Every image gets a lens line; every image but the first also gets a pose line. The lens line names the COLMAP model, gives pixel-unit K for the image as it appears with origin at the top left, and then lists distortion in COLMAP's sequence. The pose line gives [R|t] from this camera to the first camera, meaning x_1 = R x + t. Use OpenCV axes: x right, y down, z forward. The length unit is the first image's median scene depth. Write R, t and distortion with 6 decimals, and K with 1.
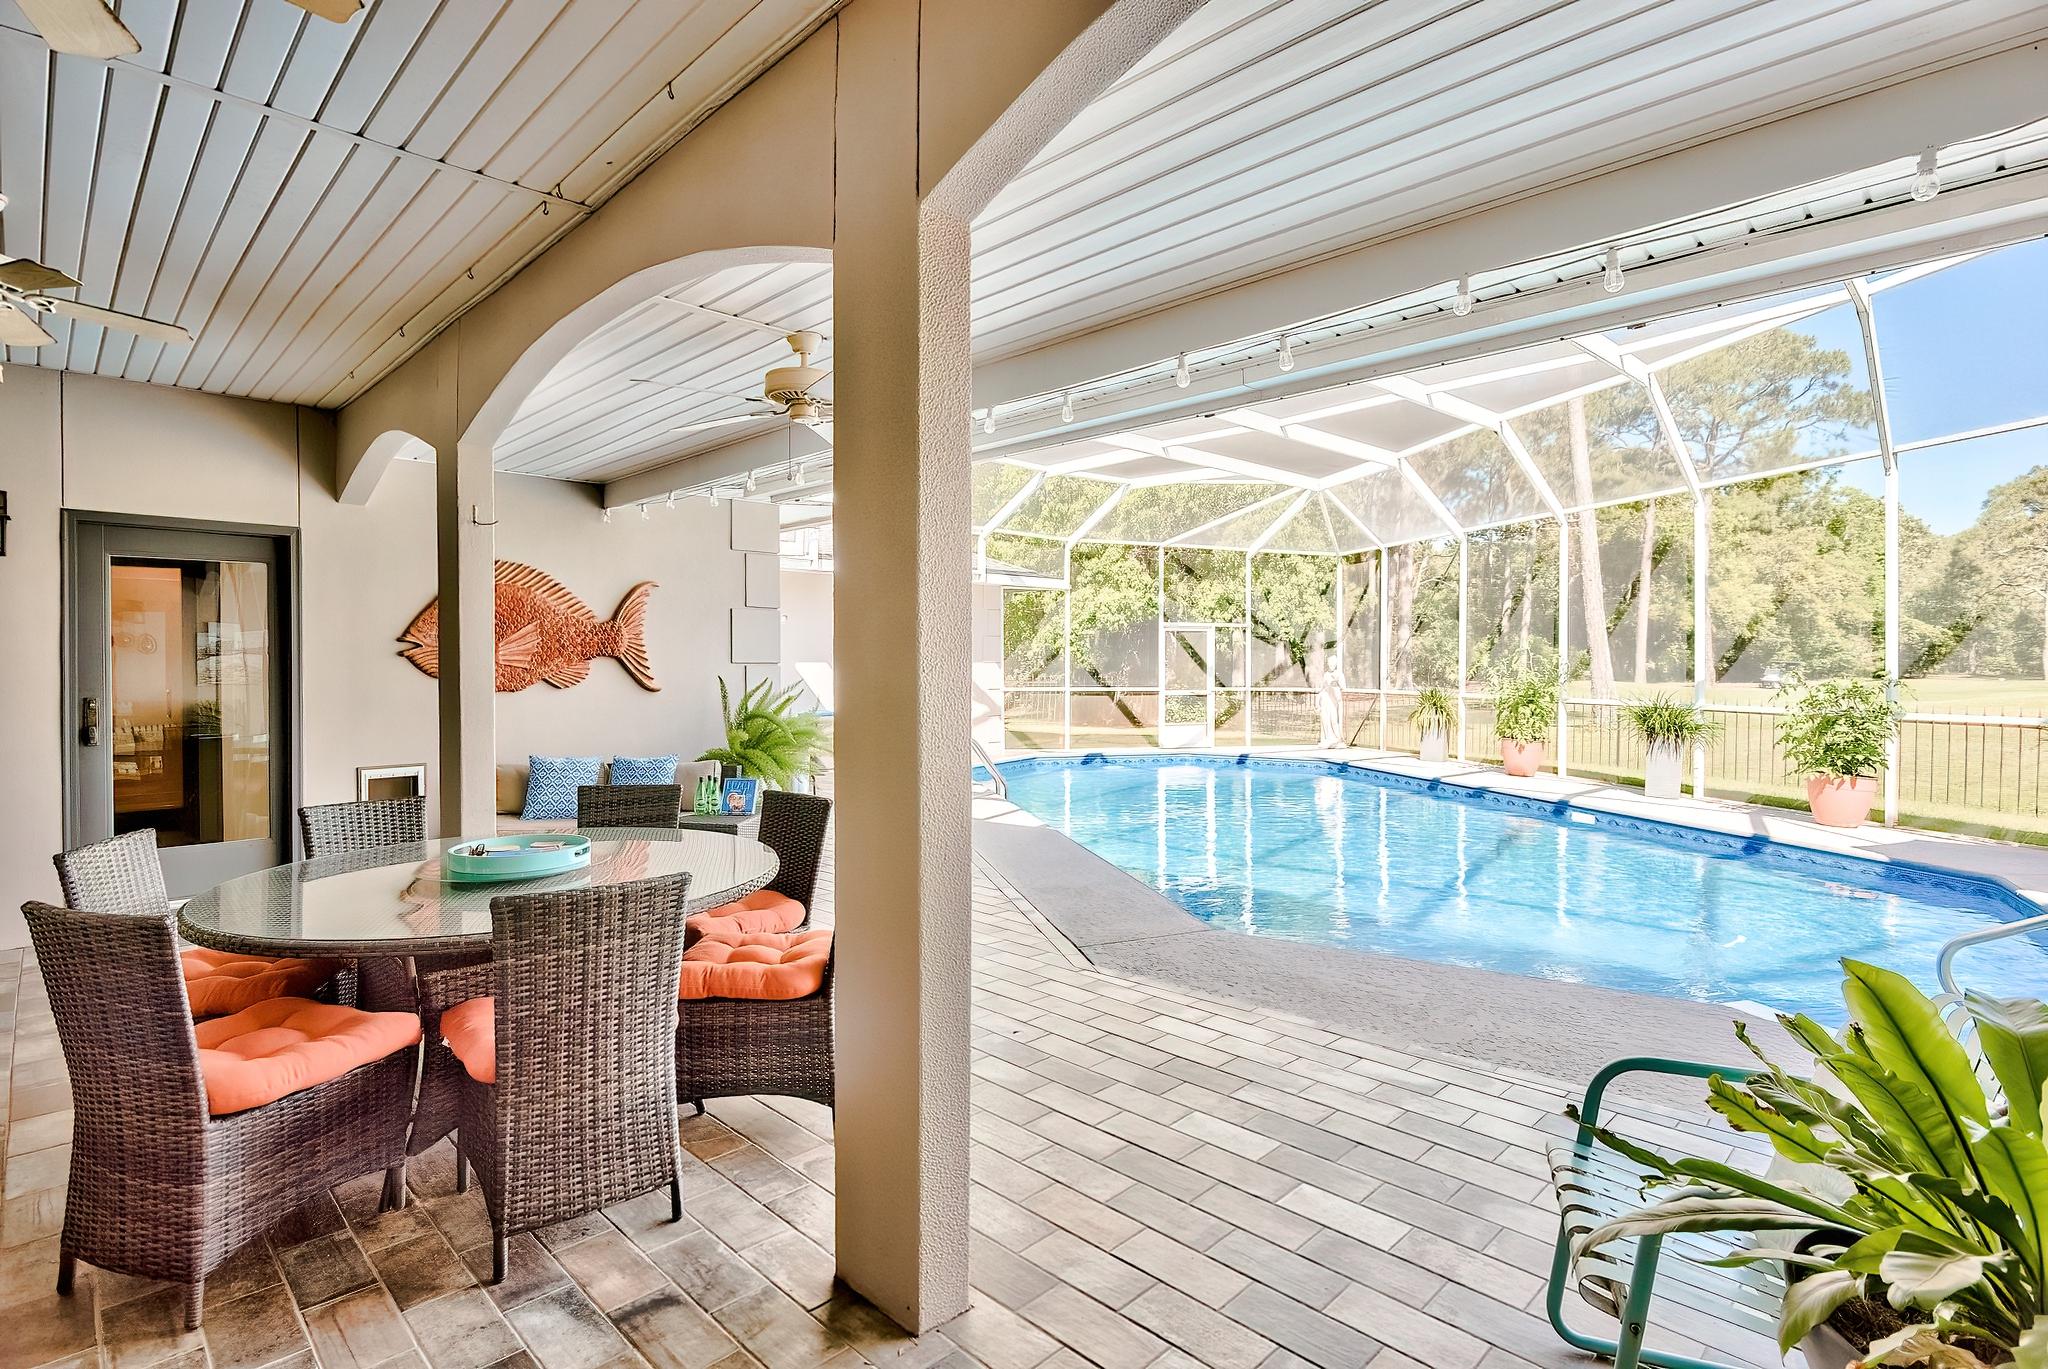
lens RADIAL K [[997.2, 0, 1026.3], [0, 997.2, 679.9], [0, 0, 1]] dist [-0.005228, 0.001907]
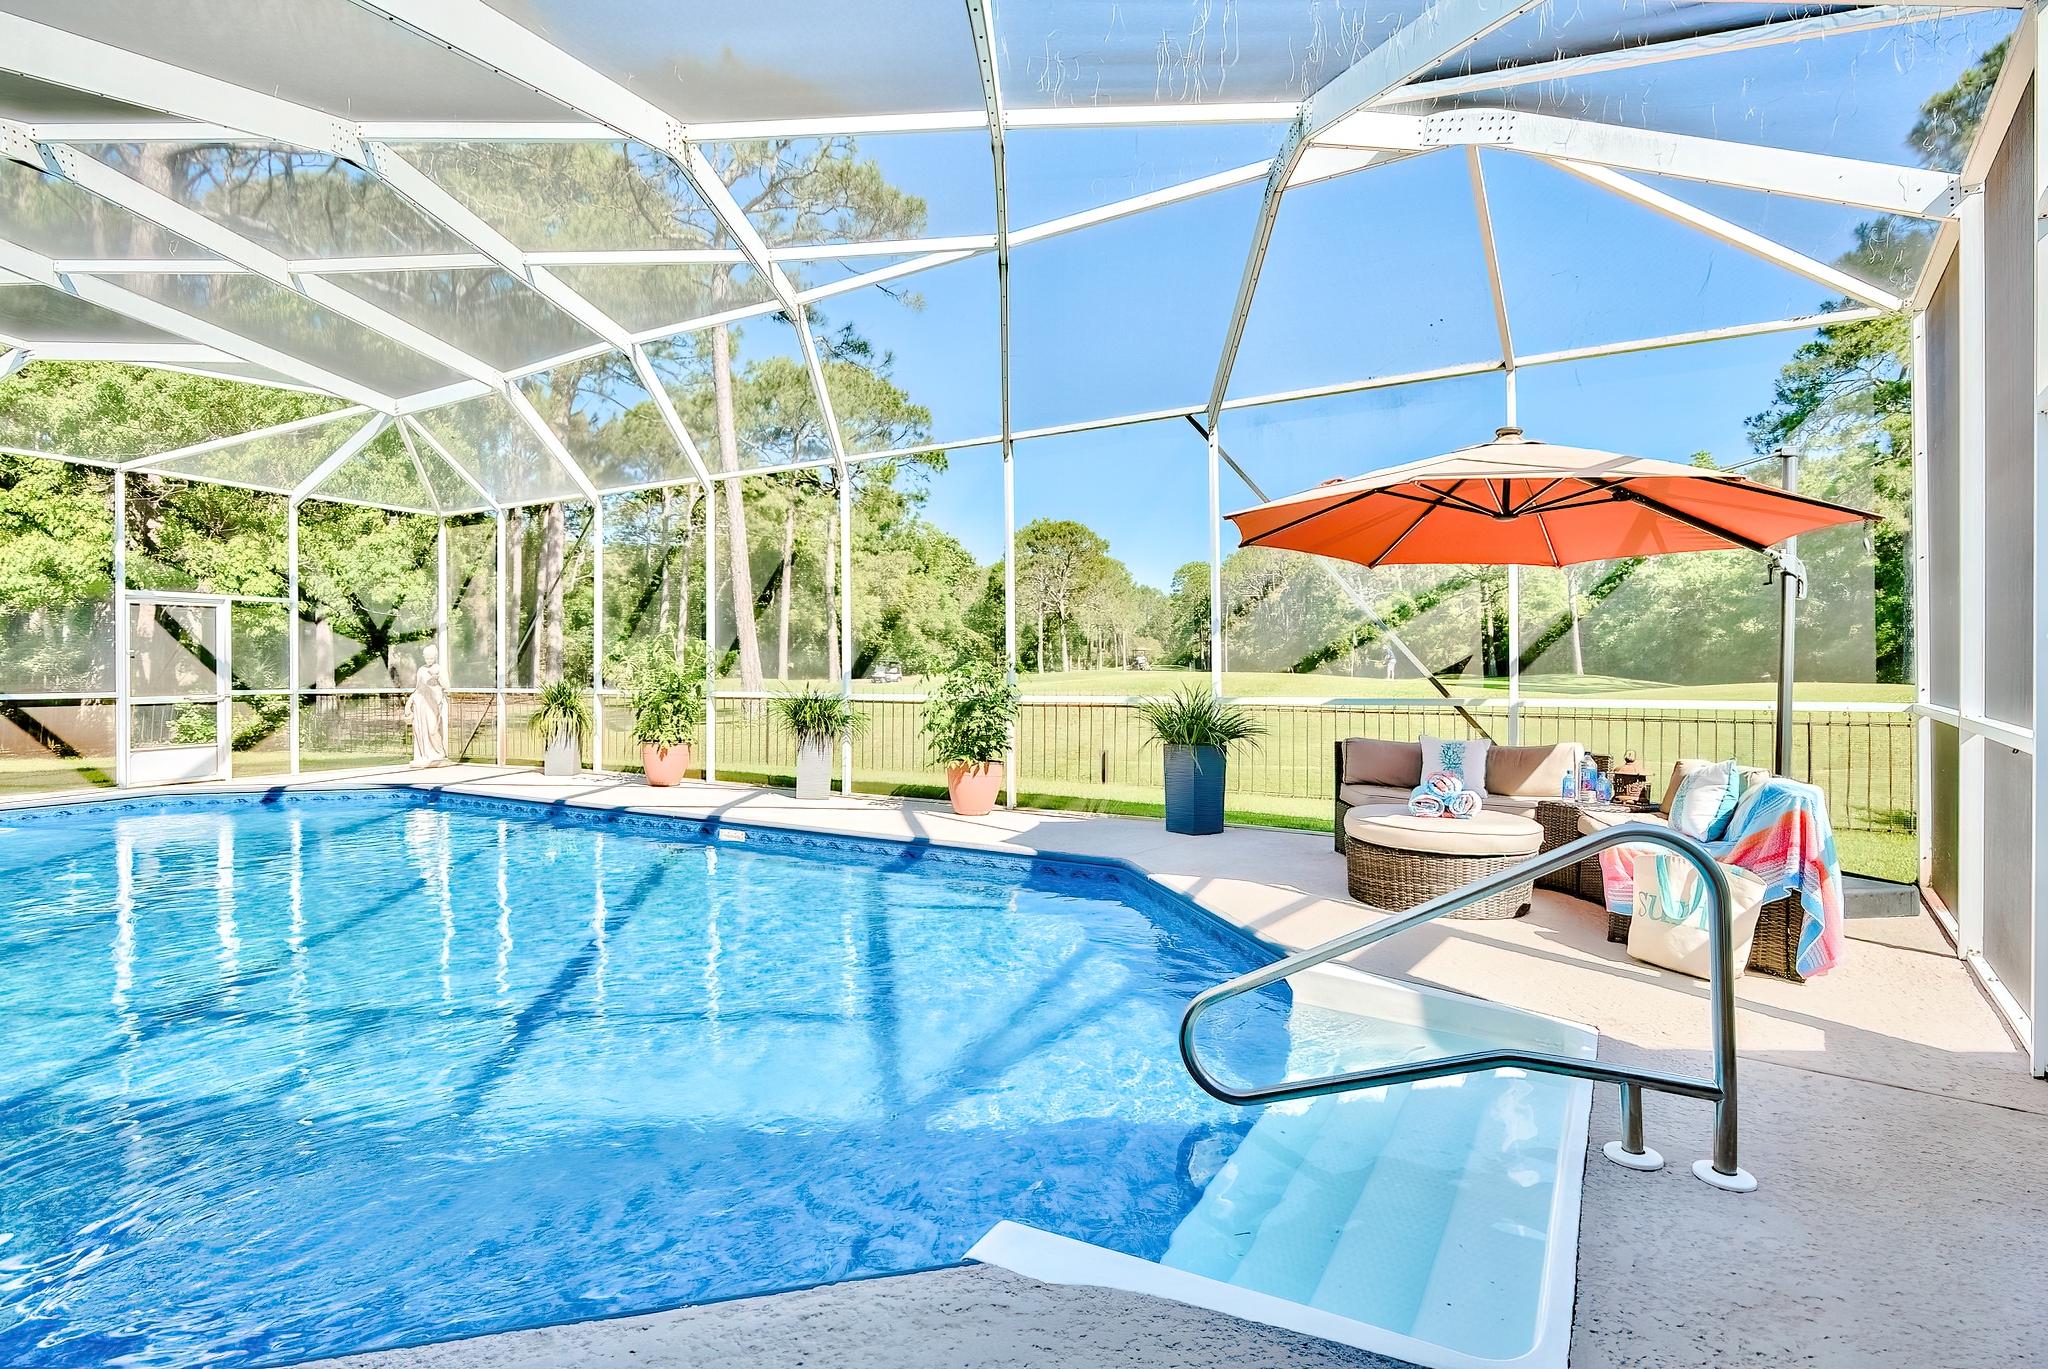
lens RADIAL K [[997.2, 0, 1047.2], [0, 997.2, 641.2], [0, 0, 1]] dist [-0.005228, 0.001907]
pose [[0.686856, 0.013731, 0.726664, 0.085695], [0.016335, 0.999277, -0.034323, 0.006823], [-0.726610, 0.035444, 0.686135, 0.150268]]
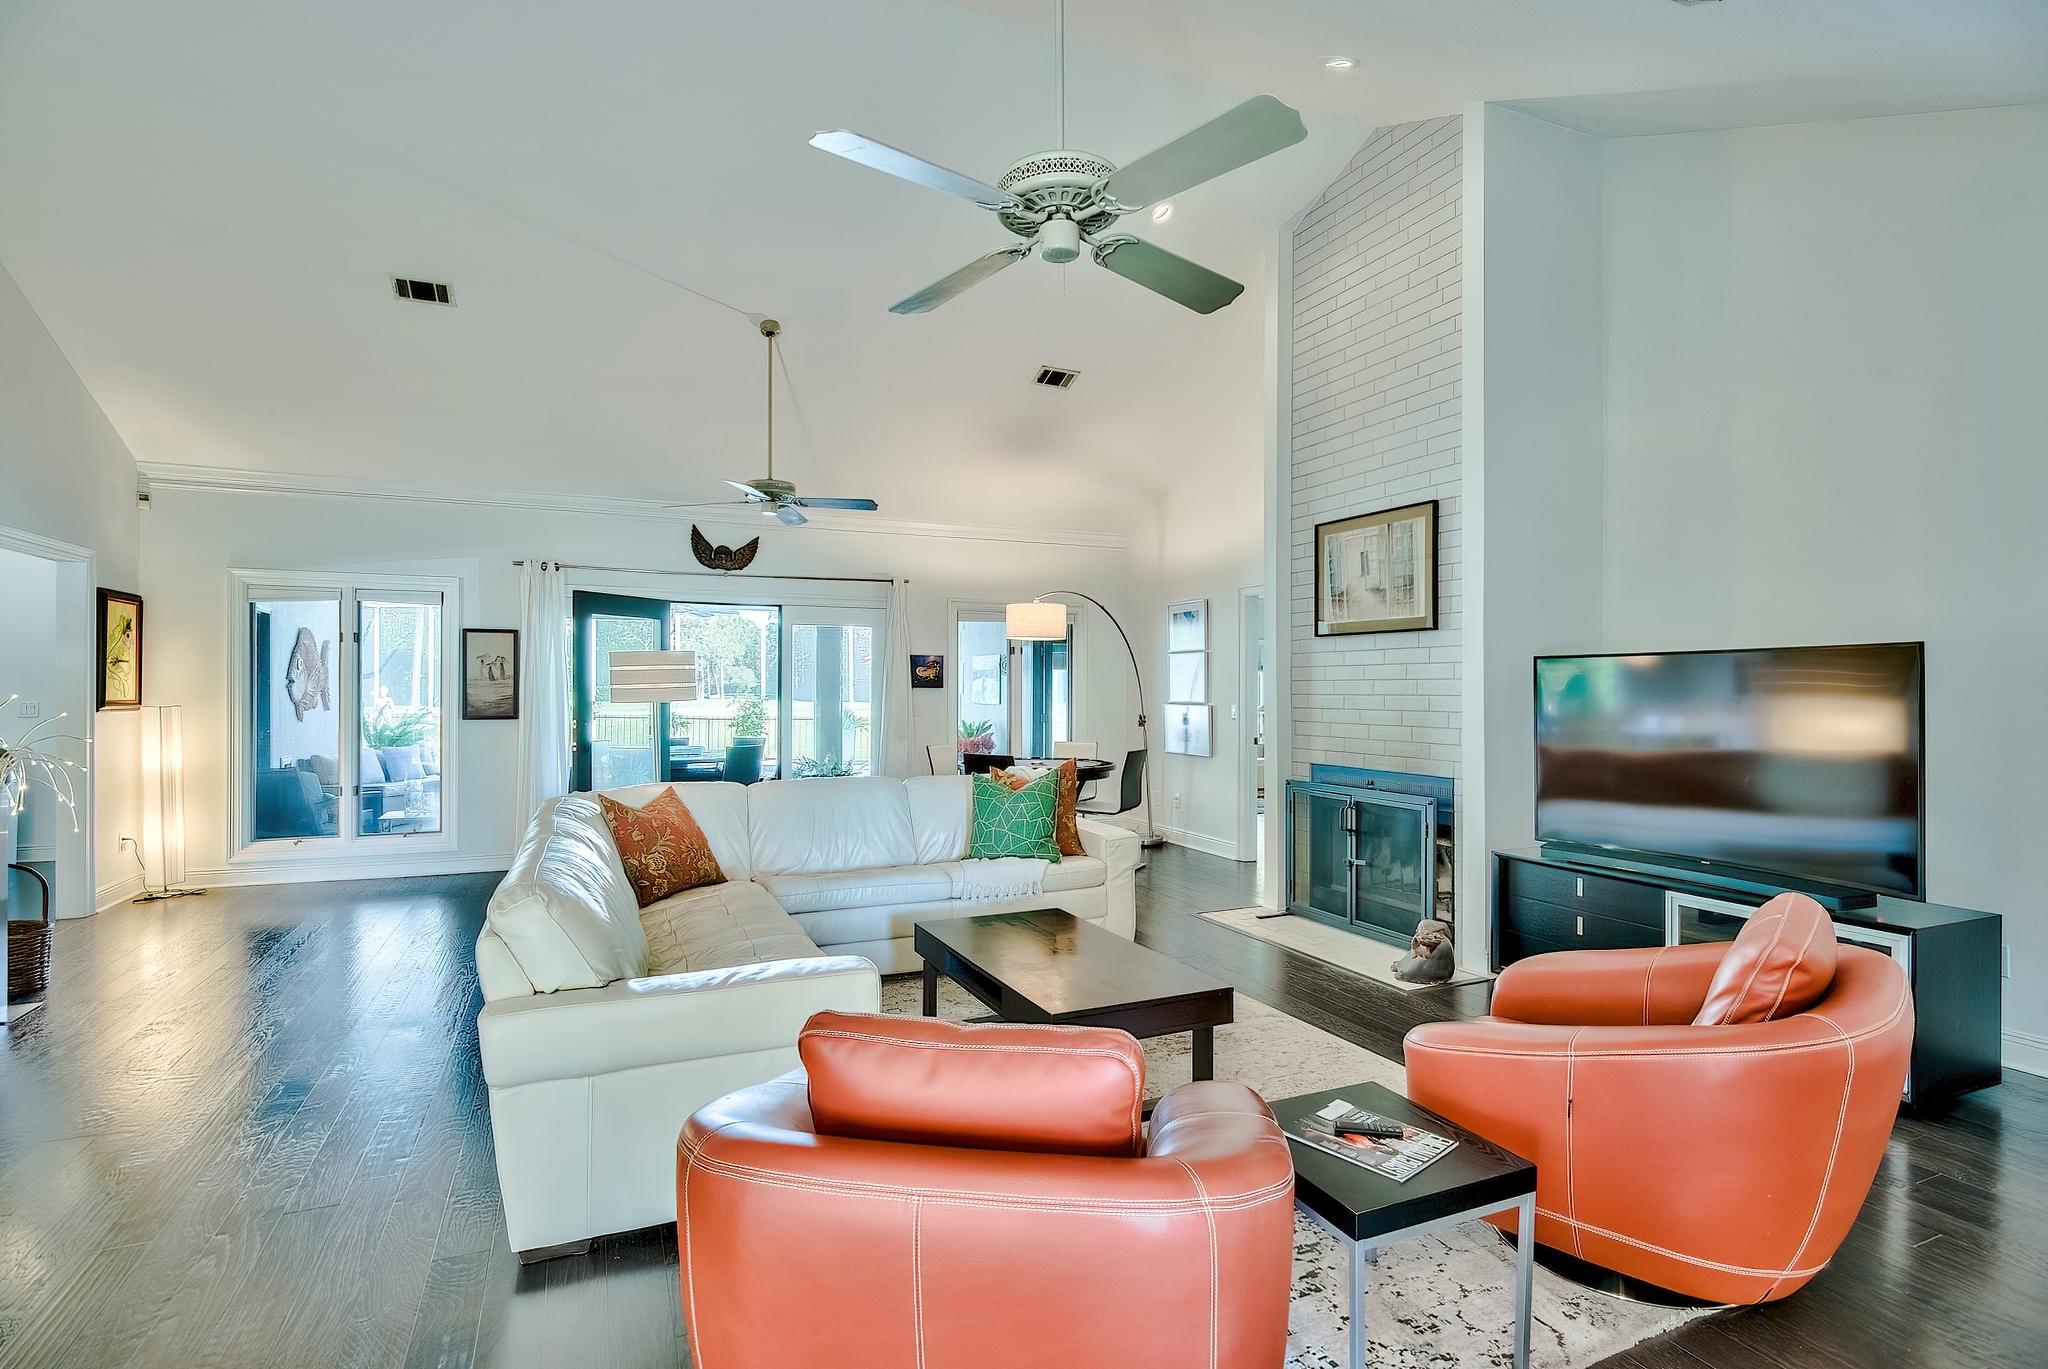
lens RADIAL K [[997.2, 0, 1019.7], [0, 997.2, 681.1], [0, 0, 1]] dist [-0.005228, 0.001907]
pose [[0.370082, 0.010268, 0.928942, -0.626682], [0.012173, 0.999799, -0.015900, 0.001814], [-0.928919, 0.017192, 0.369883, -0.254813]]
